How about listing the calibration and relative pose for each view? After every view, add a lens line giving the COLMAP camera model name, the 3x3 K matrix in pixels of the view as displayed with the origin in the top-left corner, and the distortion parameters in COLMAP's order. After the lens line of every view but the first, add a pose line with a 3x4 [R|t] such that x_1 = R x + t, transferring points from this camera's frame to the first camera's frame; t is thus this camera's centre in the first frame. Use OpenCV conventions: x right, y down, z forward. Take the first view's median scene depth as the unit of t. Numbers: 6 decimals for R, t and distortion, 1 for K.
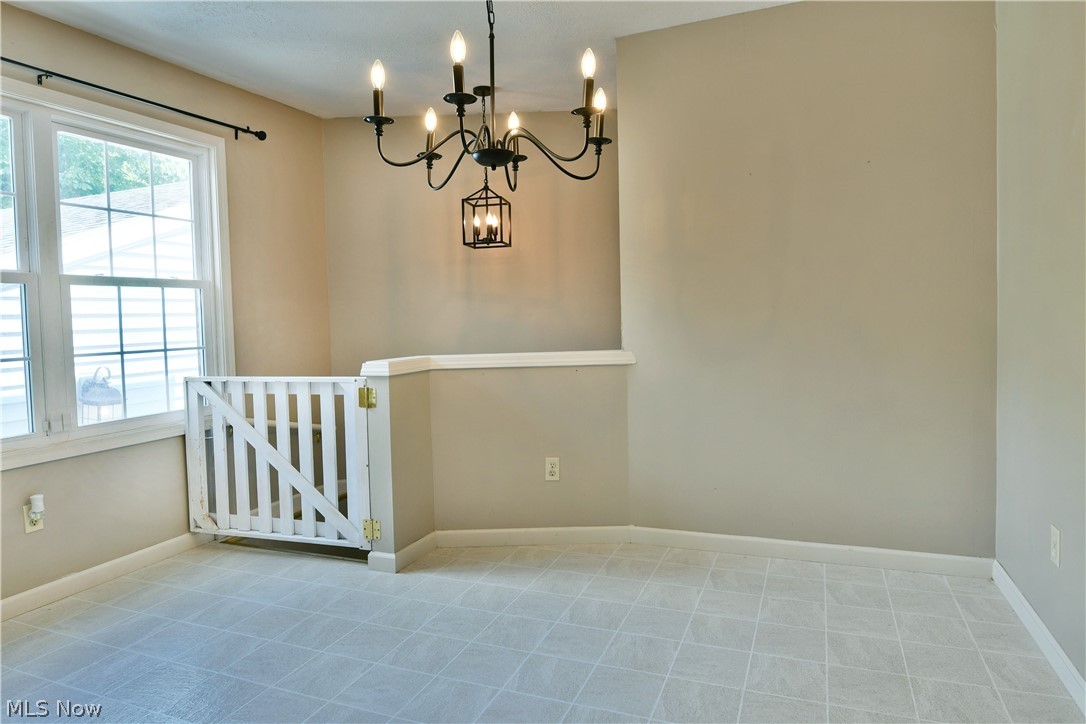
lens RADIAL K [[676.4, 0, 543.6], [0, 676.4, 327.5], [0, 0, 1]] dist [-0.003195, -0.001010]
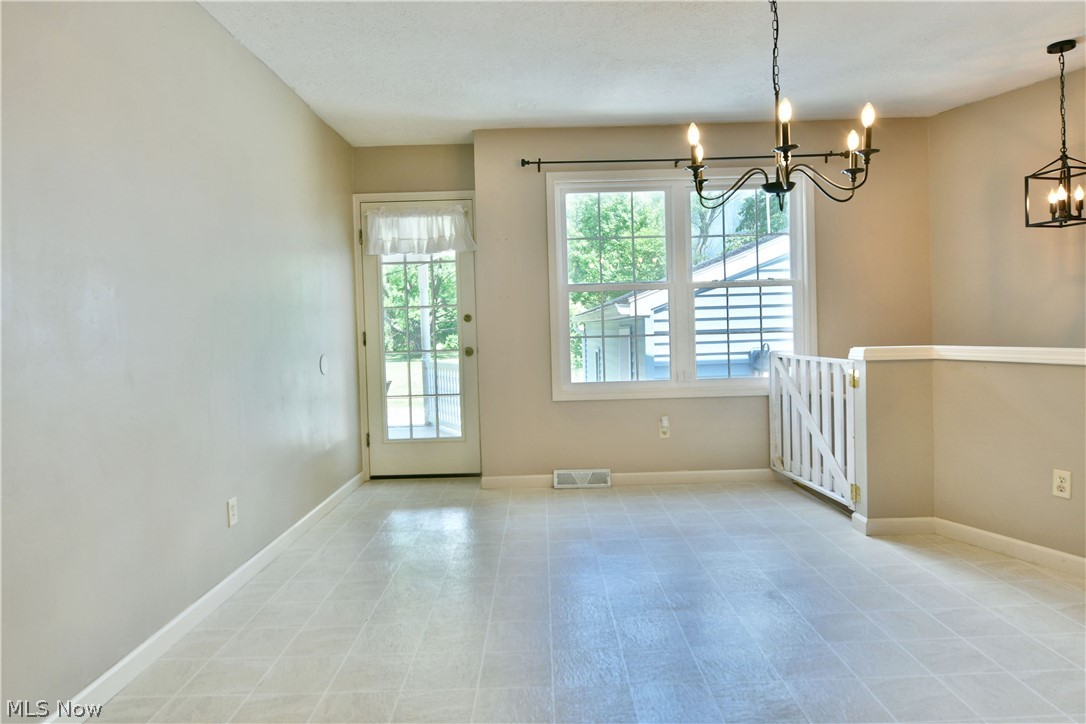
lens RADIAL K [[653.4, 0, 541.8], [0, 653.4, 330.5], [0, 0, 1]] dist [-0.004168, -0.001916]
pose [[0.397128, 0.024650, -0.917432, 0.511688], [-0.003624, 0.999674, 0.025291, -0.004261], [0.917756, -0.006719, 0.397088, 0.067128]]
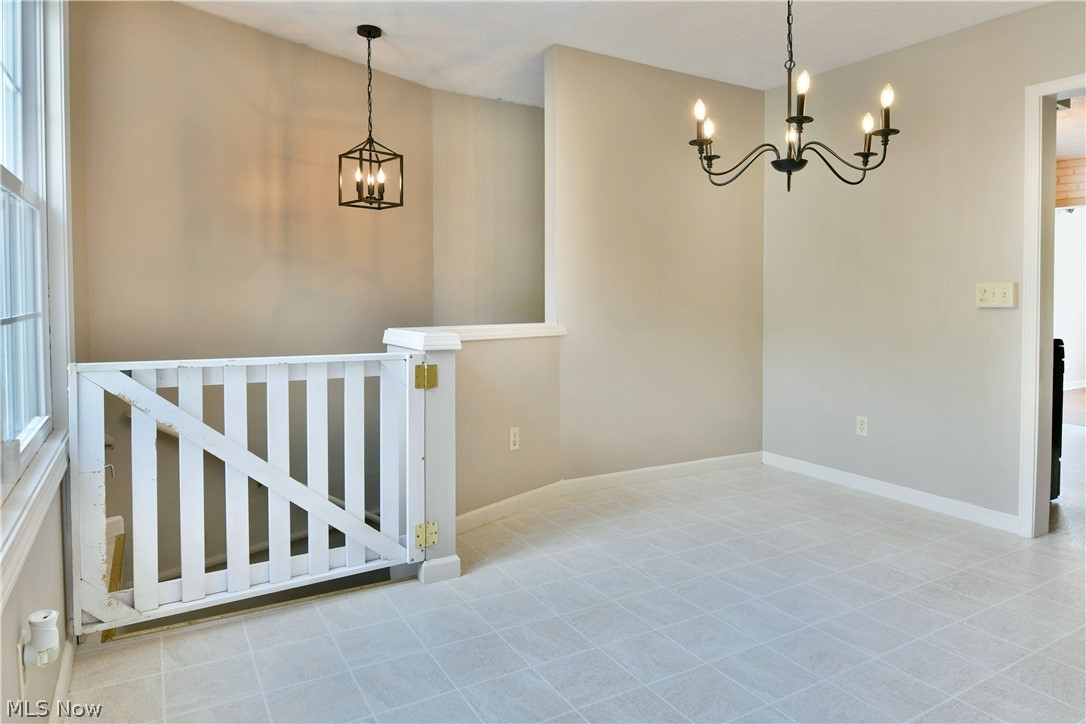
lens RADIAL K [[662.6, 0, 540.9], [0, 662.6, 297.0], [0, 0, 1]] dist [-0.006234, -0.002001]
pose [[0.600647, 0.039836, 0.798521, -0.781143], [-0.020206, 0.999195, -0.034649, 0.029402], [-0.799259, 0.004677, 0.600969, 0.371233]]
